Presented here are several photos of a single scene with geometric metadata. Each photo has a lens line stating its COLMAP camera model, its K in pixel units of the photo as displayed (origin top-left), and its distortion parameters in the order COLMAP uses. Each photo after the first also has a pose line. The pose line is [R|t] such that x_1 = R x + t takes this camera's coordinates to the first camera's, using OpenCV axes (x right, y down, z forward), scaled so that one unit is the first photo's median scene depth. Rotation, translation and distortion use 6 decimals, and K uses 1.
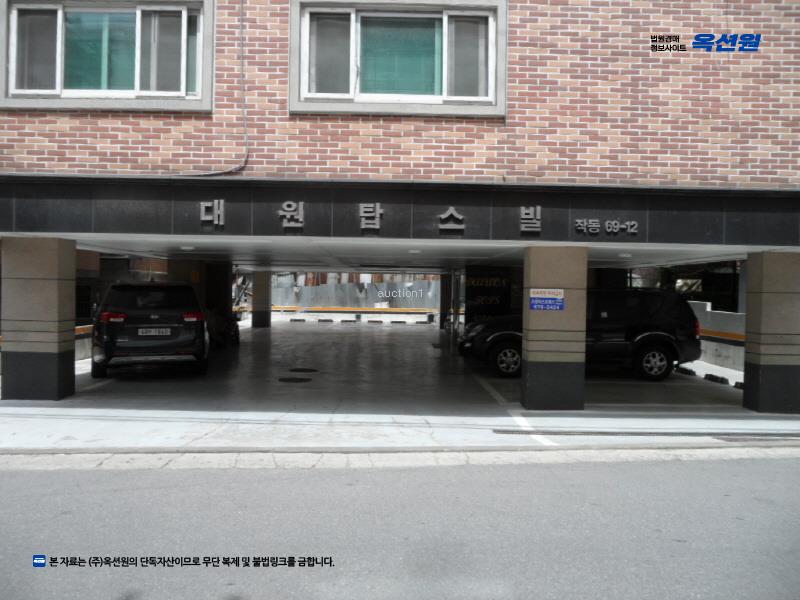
lens RADIAL K [[637.1, 0, 400.0], [0, 637.1, 300.0], [0, 0, 1]] dist [-0.023830, 0.007720]
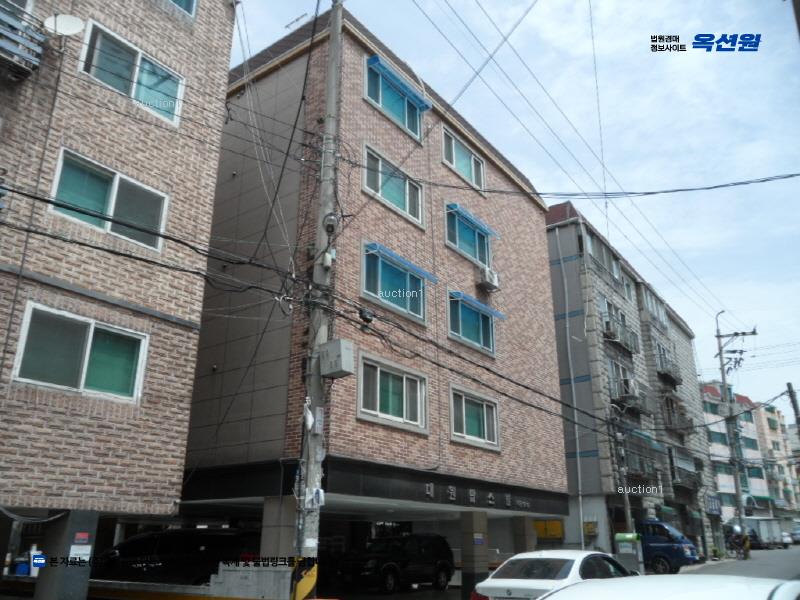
lens RADIAL K [[637.1, 0, 400.0], [0, 637.1, 300.0], [0, 0, 1]] dist [-0.023830, 0.007720]
pose [[0.592211, 0.274855, 0.757457, -1.903997], [0.014125, 0.936340, -0.350810, -0.007072], [-0.805659, 0.218453, 0.550629, -0.078233]]
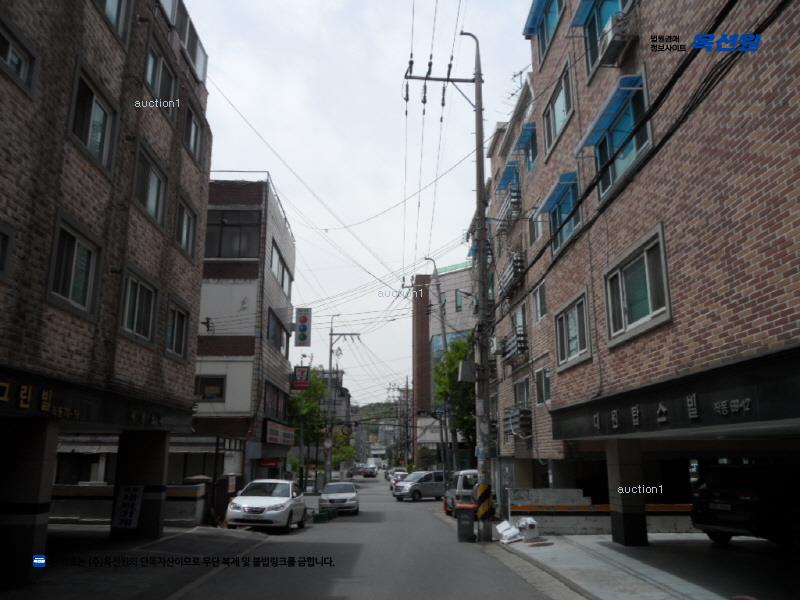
lens RADIAL K [[637.1, 0, 400.0], [0, 637.1, 300.0], [0, 0, 1]] dist [-0.023830, 0.007720]
pose [[0.014701, -0.253471, -0.967231, 1.273955], [-0.017296, 0.967127, -0.253707, -0.022081], [0.999742, 0.020459, 0.009834, 0.493367]]
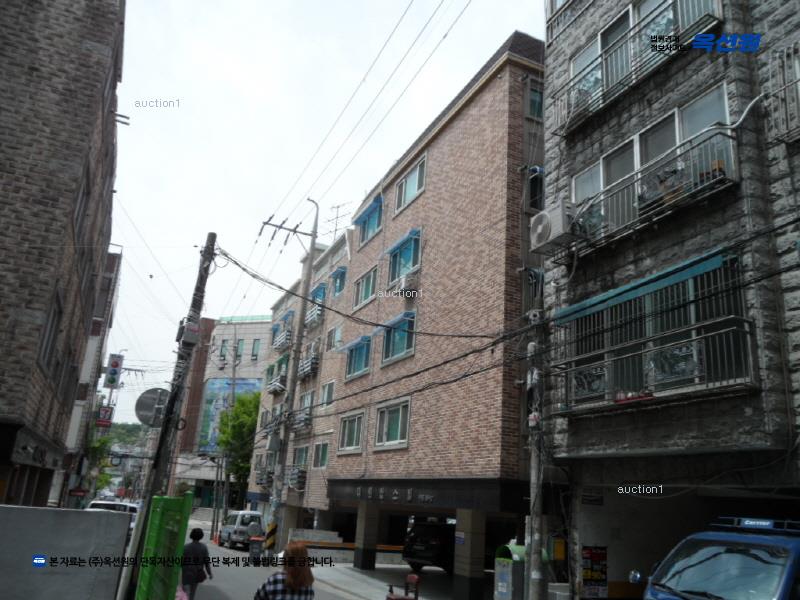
lens RADIAL K [[637.1, 0, 400.0], [0, 637.1, 300.0], [0, 0, 1]] dist [-0.023830, 0.007720]
pose [[0.400515, -0.267465, -0.876385, 2.277594], [-0.082117, 0.942123, -0.325056, -0.045022], [0.912603, 0.202156, 0.355371, 0.060600]]
